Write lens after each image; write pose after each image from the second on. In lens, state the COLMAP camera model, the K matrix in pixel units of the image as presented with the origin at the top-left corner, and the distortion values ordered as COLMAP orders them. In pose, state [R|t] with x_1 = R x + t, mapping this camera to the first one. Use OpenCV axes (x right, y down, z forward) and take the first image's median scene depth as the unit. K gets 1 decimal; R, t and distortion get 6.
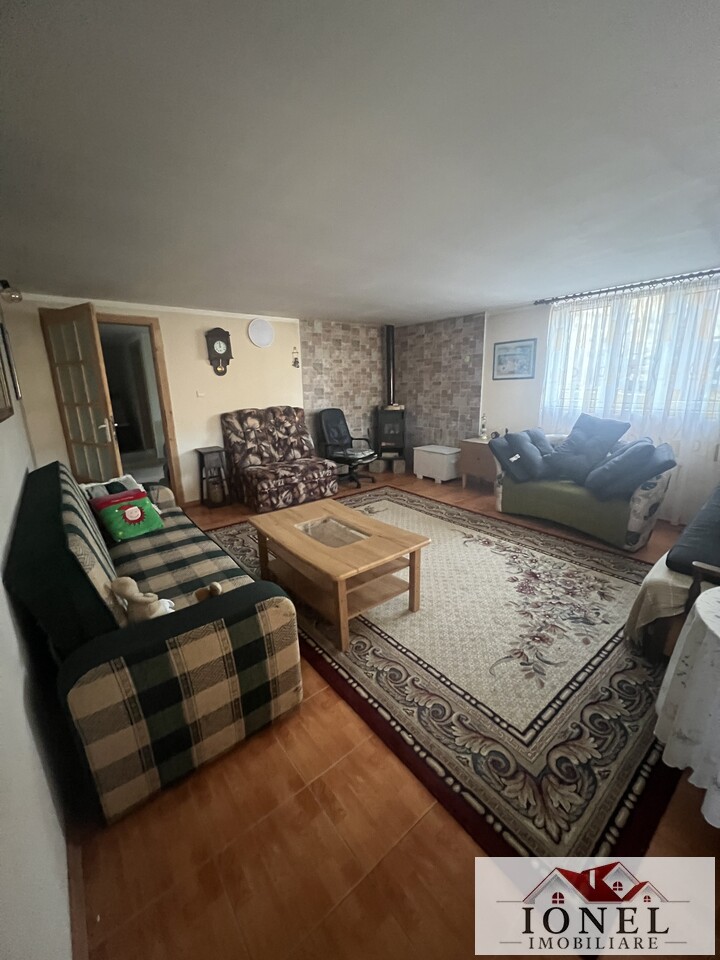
lens RADIAL K [[382.2, 0, 360.2], [0, 382.2, 478.9], [0, 0, 1]] dist [0.001238, 0.000010]
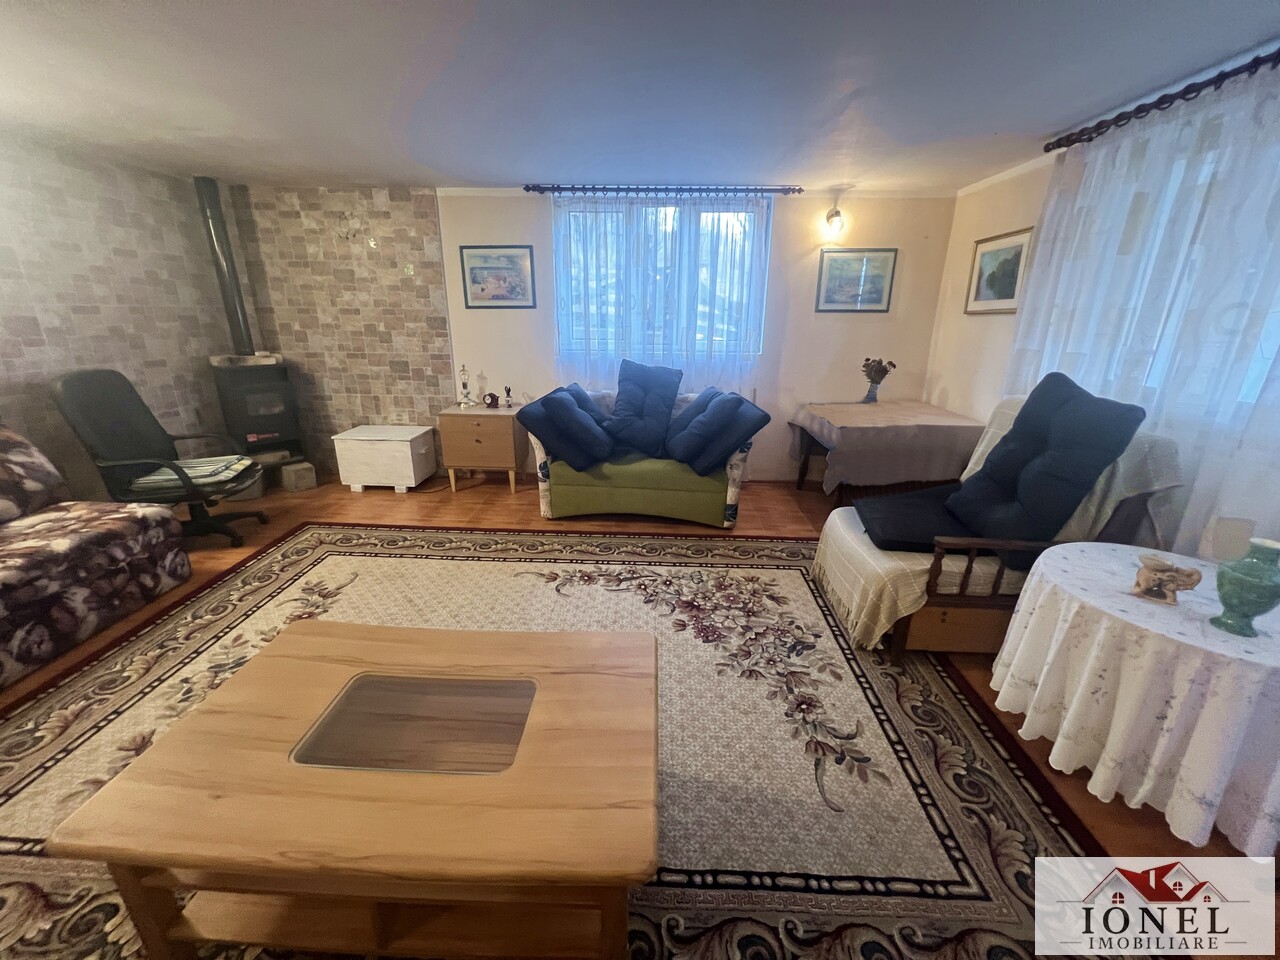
lens RADIAL K [[512.0, 0, 640.7], [0, 512.0, 478.7], [0, 0, 1]] dist [-0.002662, -0.000044]
pose [[0.644006, -0.213260, 0.734695, -0.141393], [0.162007, 0.976596, 0.141467, -0.070311], [-0.747670, 0.027920, 0.663484, 0.283653]]
